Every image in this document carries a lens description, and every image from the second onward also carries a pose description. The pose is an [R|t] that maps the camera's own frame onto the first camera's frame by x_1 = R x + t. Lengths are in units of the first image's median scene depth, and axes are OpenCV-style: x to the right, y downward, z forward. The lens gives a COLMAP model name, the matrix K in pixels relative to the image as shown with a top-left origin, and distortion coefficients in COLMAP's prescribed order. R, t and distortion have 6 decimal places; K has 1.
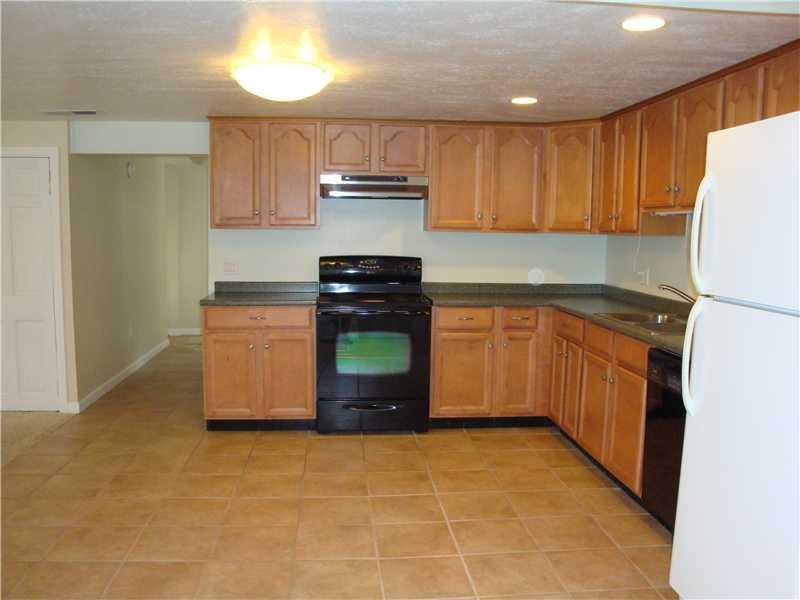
lens RADIAL K [[728.2, 0, 399.2], [0, 728.2, 304.9], [0, 0, 1]] dist [-0.168385, 0.161134]
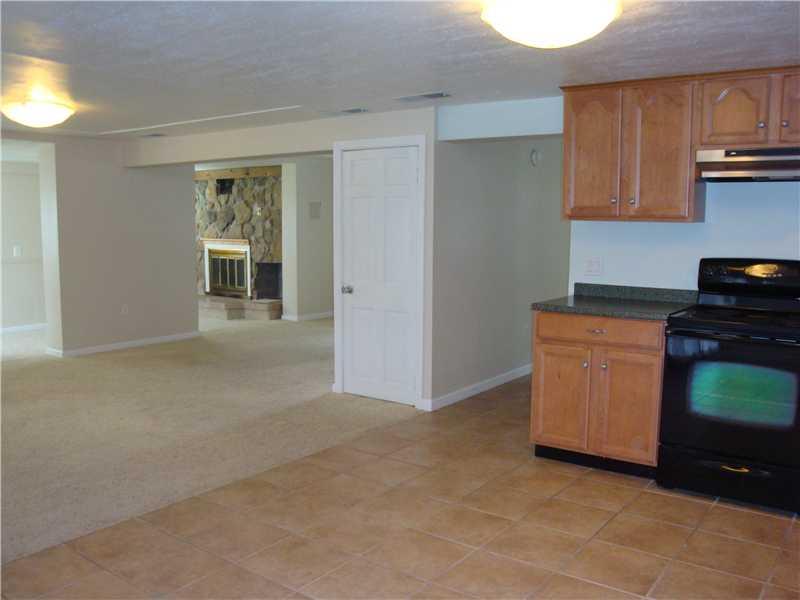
lens RADIAL K [[728.2, 0, 399.2], [0, 728.2, 304.9], [0, 0, 1]] dist [-0.168385, 0.161134]
pose [[0.744428, 0.072005, -0.663809, 0.169689], [-0.066009, 0.997235, 0.034147, -0.023312], [0.664432, 0.018397, 0.747122, 0.247228]]
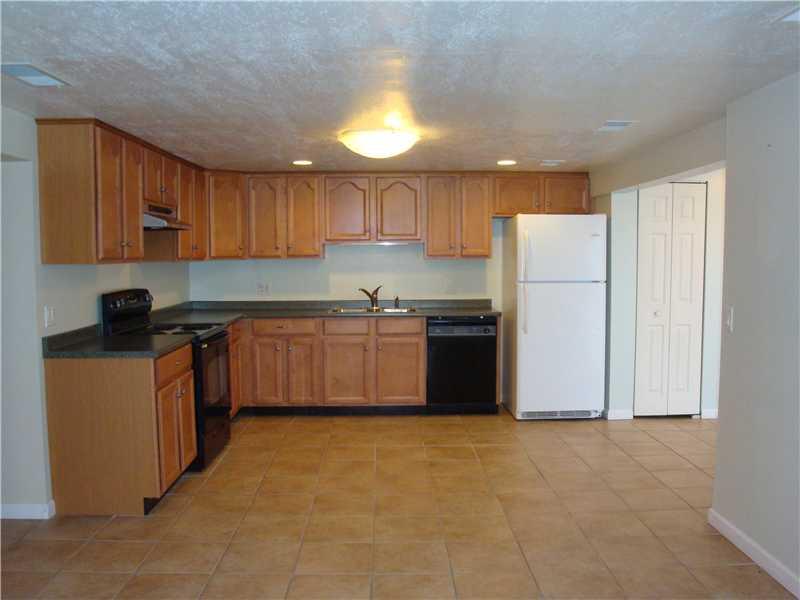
lens RADIAL K [[728.2, 0, 399.2], [0, 728.2, 304.9], [0, 0, 1]] dist [-0.168385, 0.161134]
pose [[0.063549, -0.084203, 0.994420, -1.024833], [0.117573, 0.990127, 0.076326, -0.084871], [-0.991029, 0.112067, 0.072821, 0.642531]]
